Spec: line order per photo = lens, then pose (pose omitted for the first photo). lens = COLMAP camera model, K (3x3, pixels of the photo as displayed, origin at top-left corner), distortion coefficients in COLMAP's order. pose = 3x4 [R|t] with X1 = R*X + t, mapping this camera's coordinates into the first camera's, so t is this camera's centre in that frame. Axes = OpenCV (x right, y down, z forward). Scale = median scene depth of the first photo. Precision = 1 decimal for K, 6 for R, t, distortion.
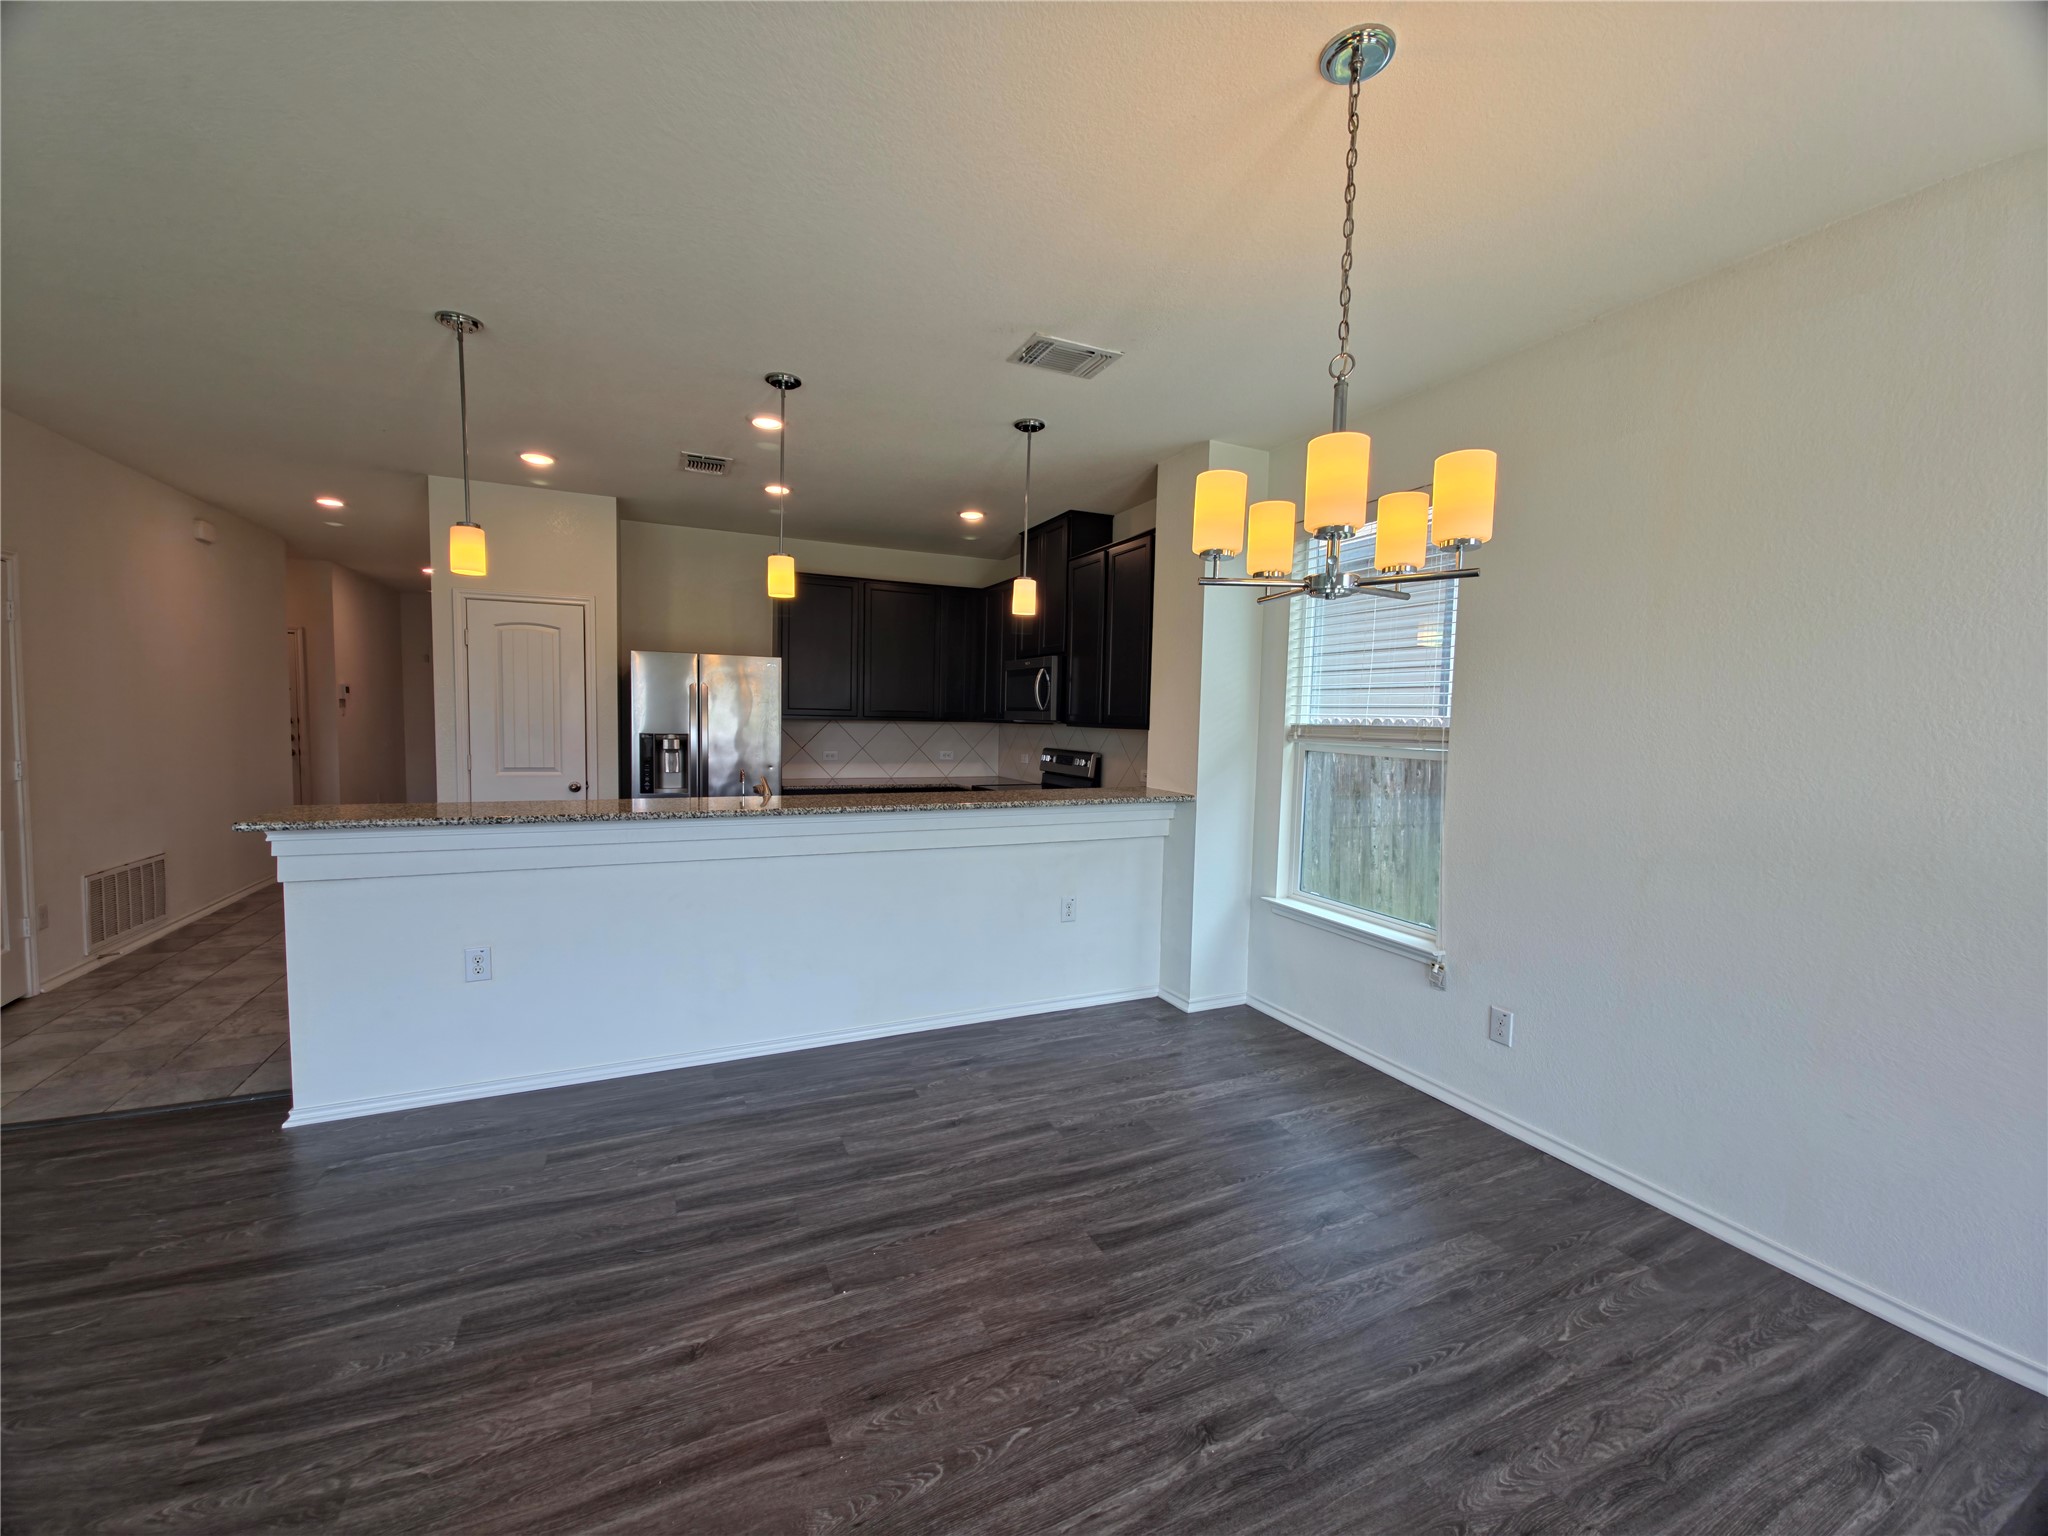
lens RADIAL K [[817.0, 0, 1025.8], [0, 817.0, 760.5], [0, 0, 1]] dist [-0.005589, -0.000345]
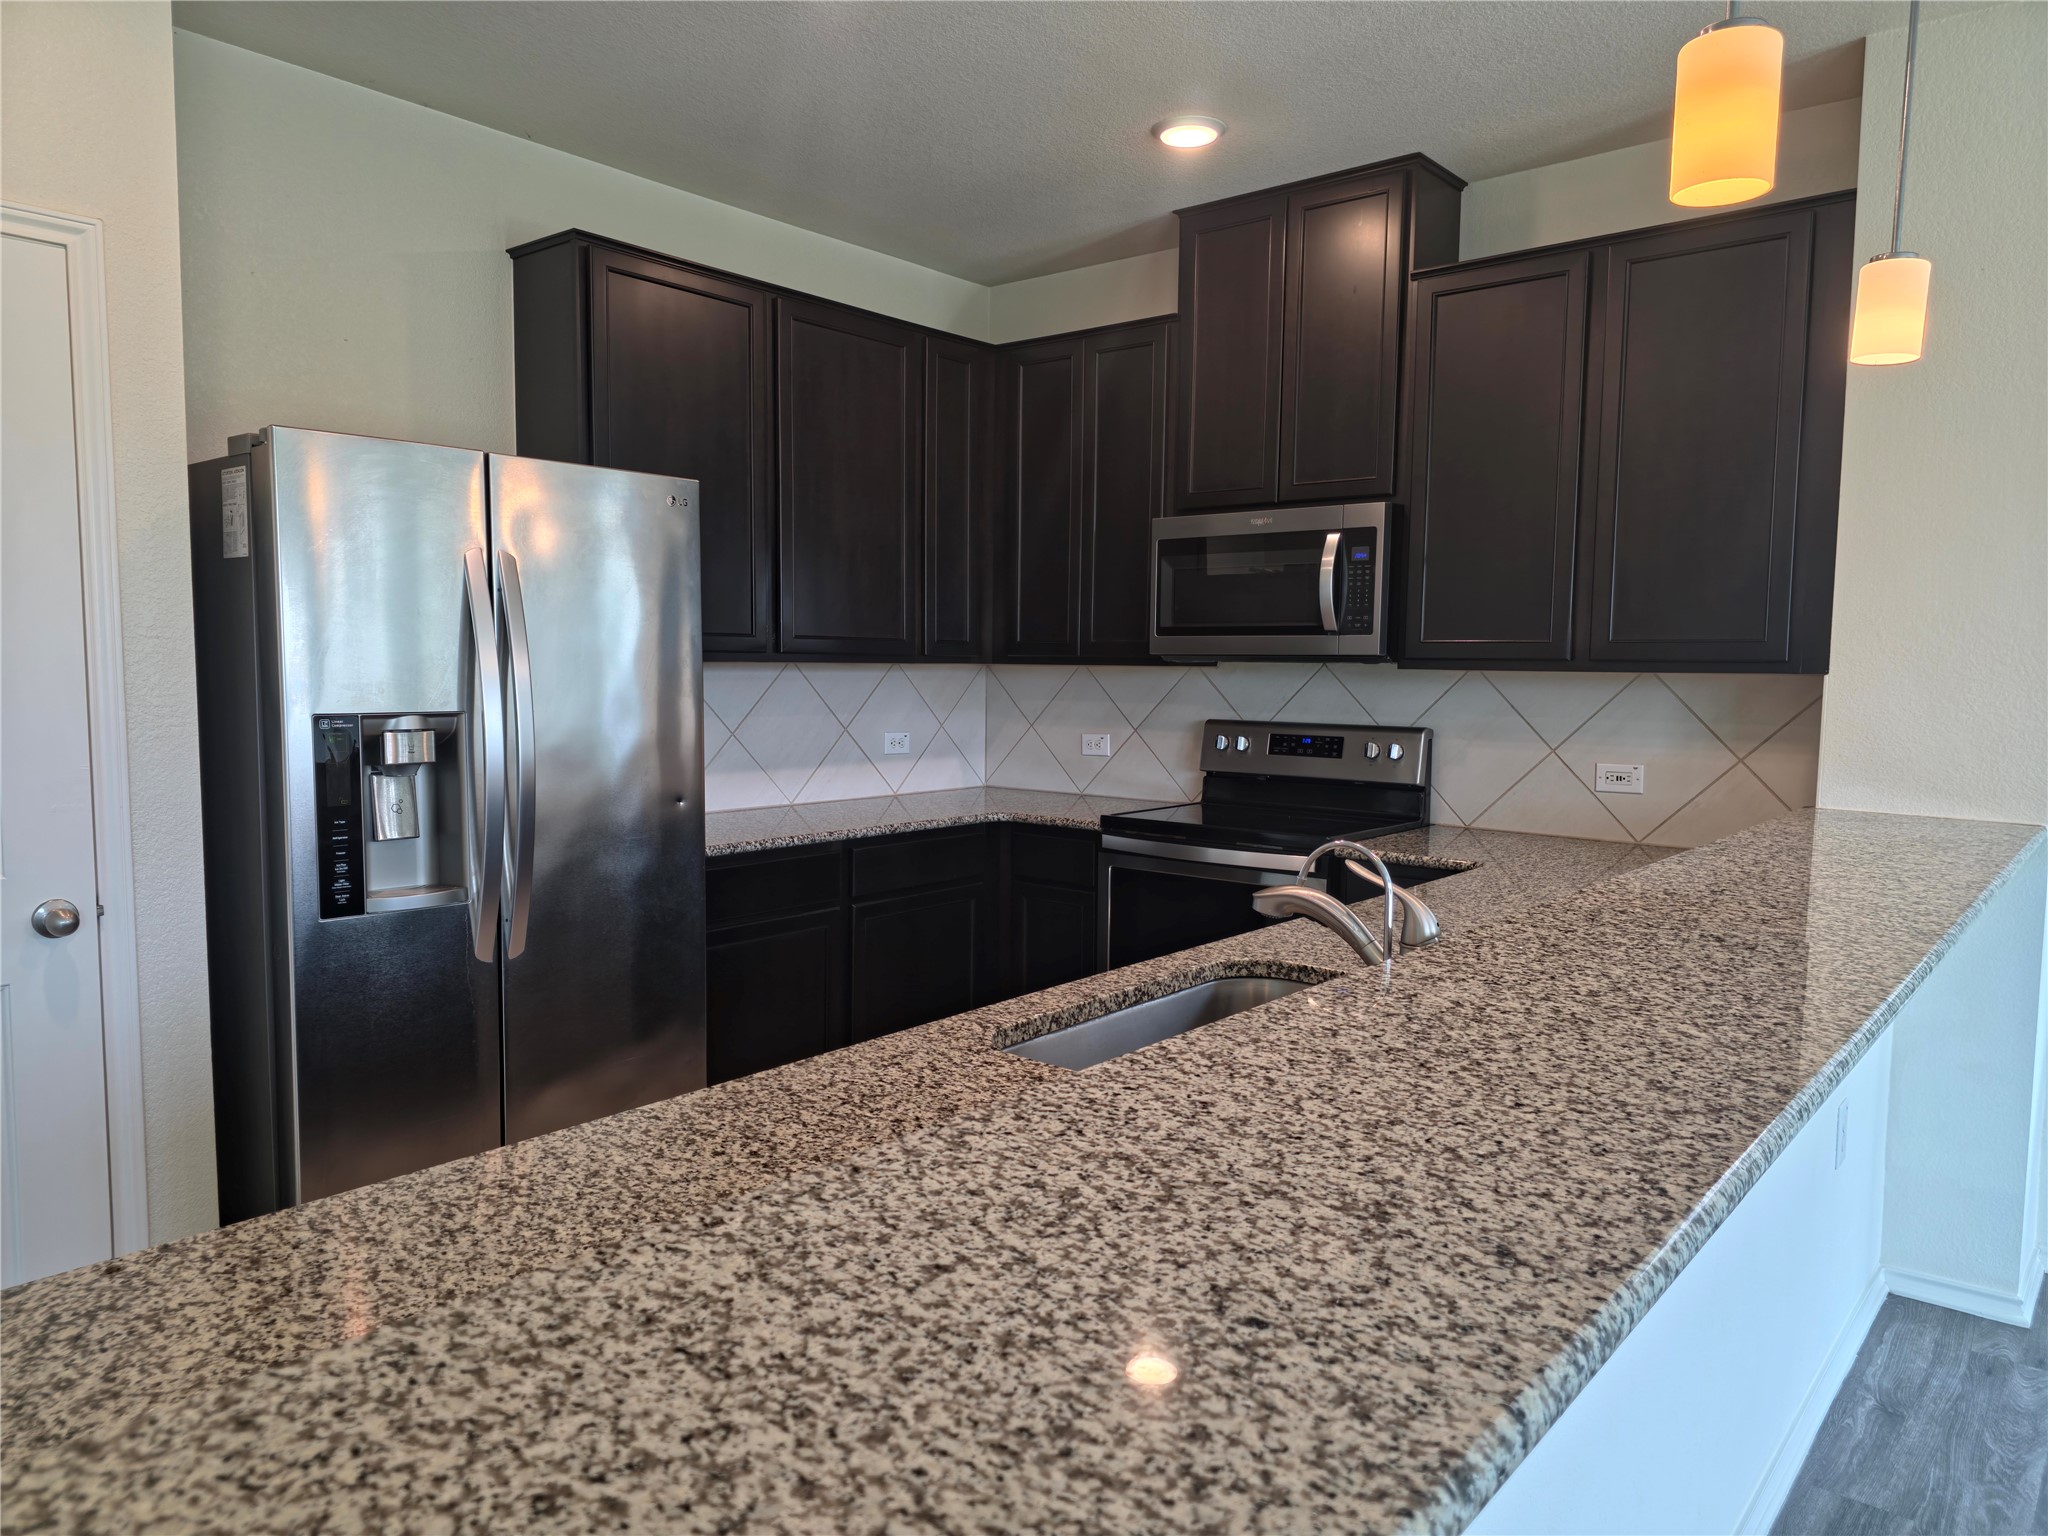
lens RADIAL K [[1384.4, 0, 1024.0], [0, 1384.4, 768.0], [0, 0, 1]] dist [-0.002239, -0.002317]
pose [[0.908638, -0.045866, 0.415058, -0.996825], [0.033777, 0.998765, 0.036425, -0.051966], [-0.416216, -0.019078, 0.909066, 0.979976]]
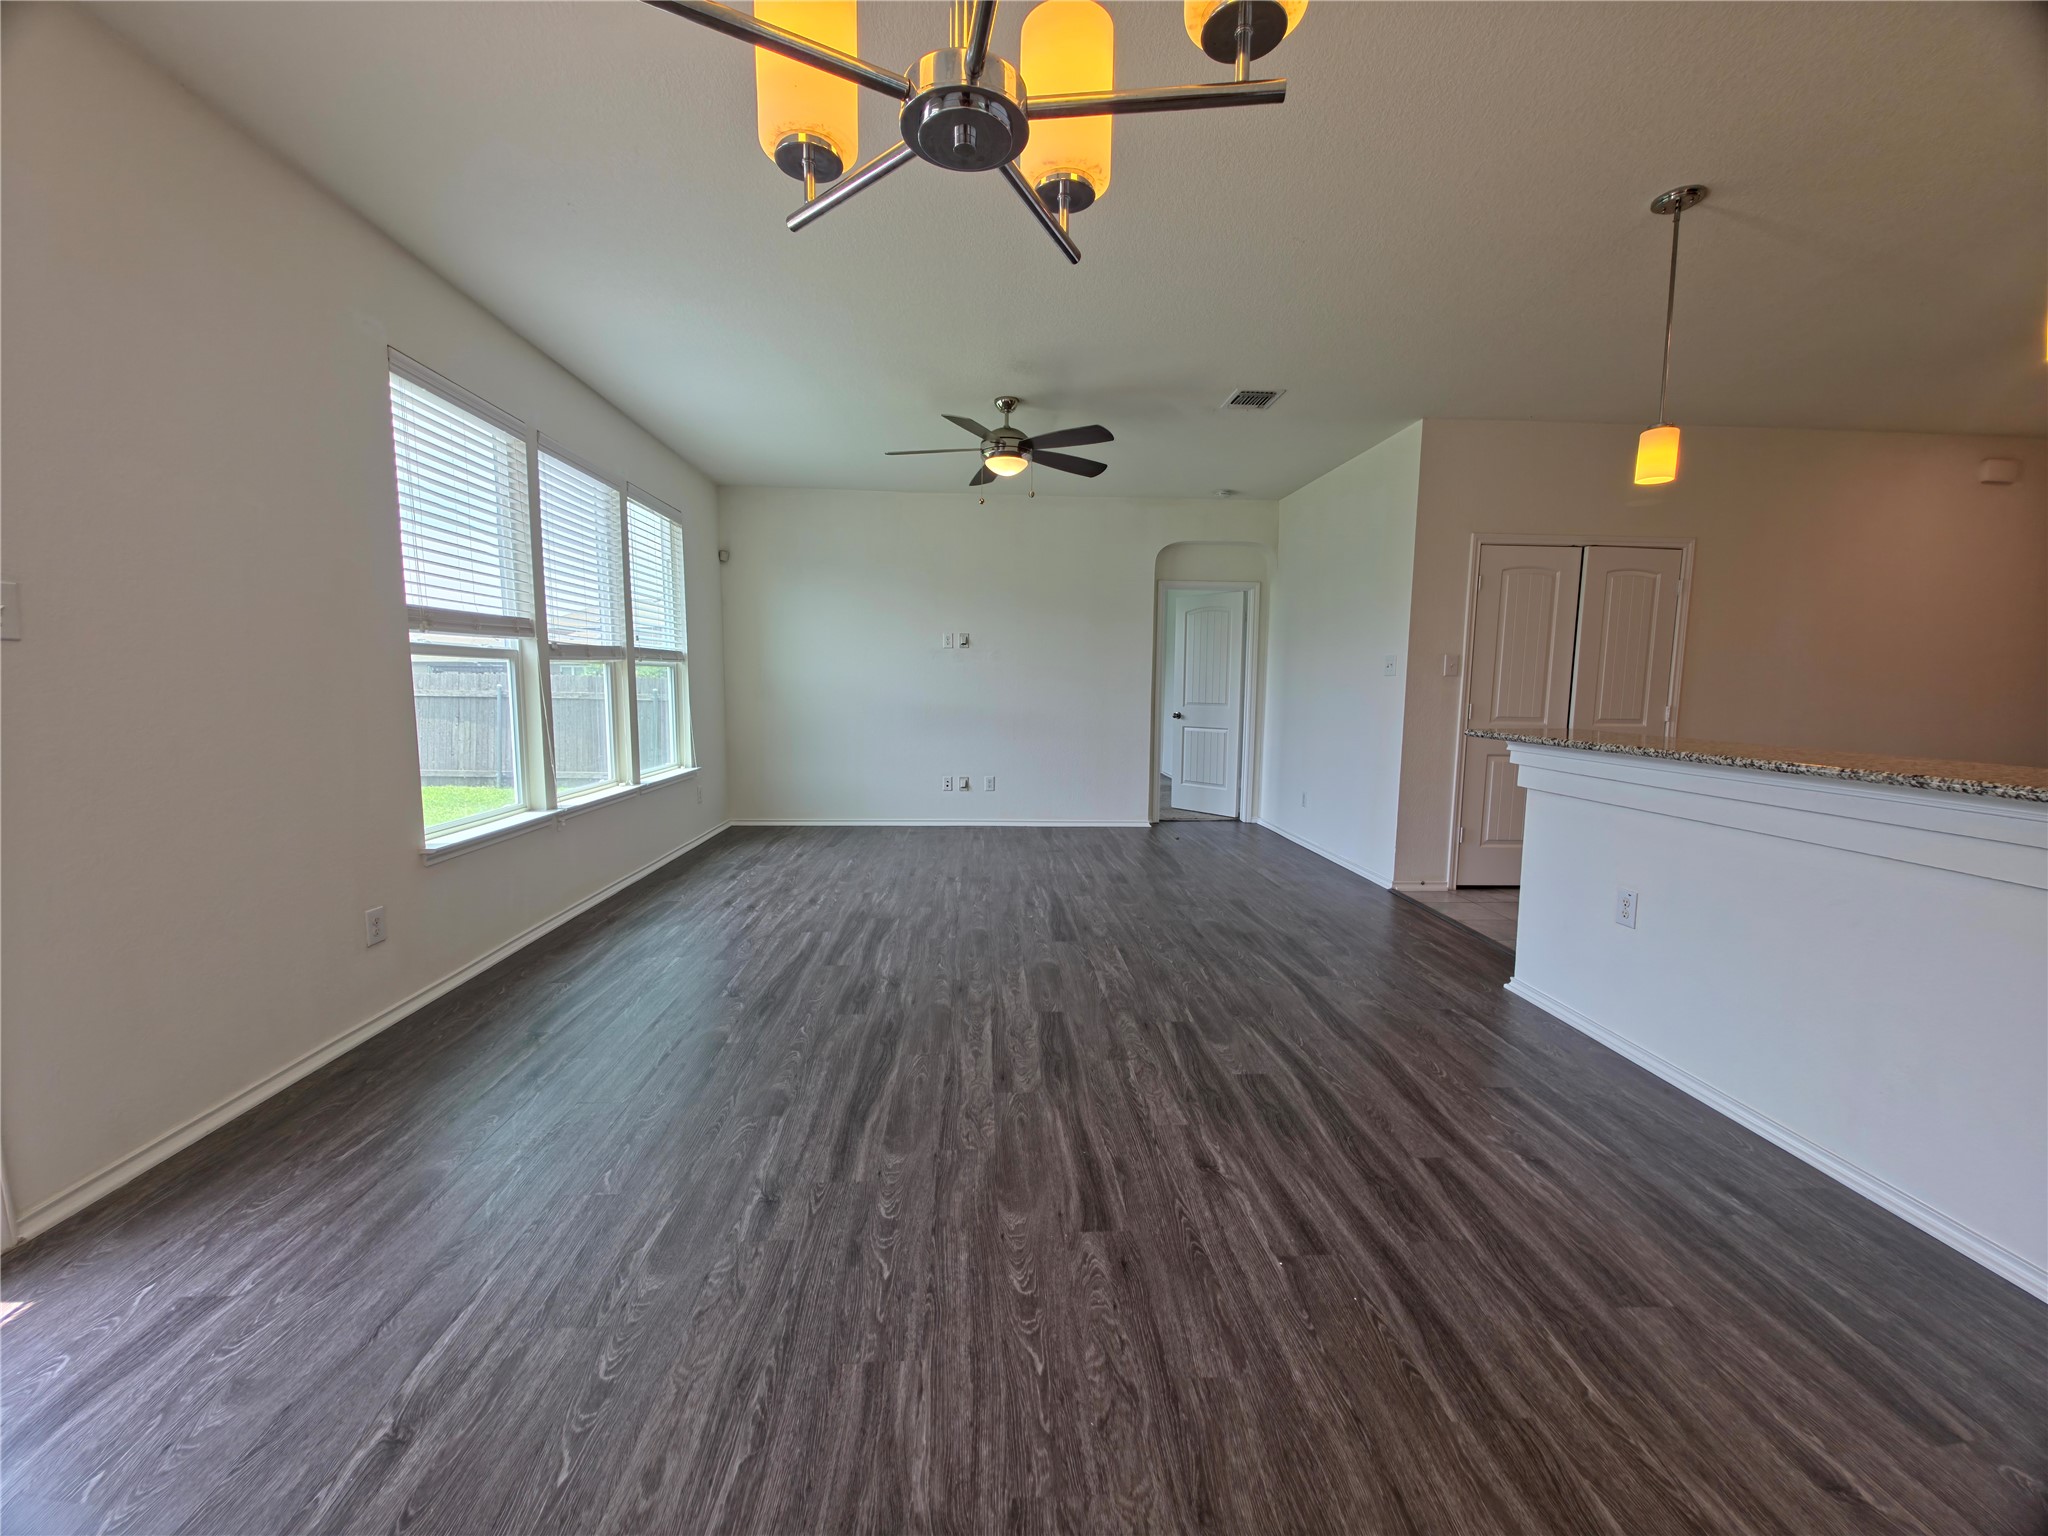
lens RADIAL K [[809.6, 0, 1024.0], [0, 809.6, 768.0], [0, 0, 1]] dist [-0.001670, -0.000455]
pose [[-0.368089, 0.075008, -0.926760, 0.553543], [-0.069347, 0.991750, 0.107812, 0.049814], [0.927201, 0.103952, -0.359850, 0.873484]]
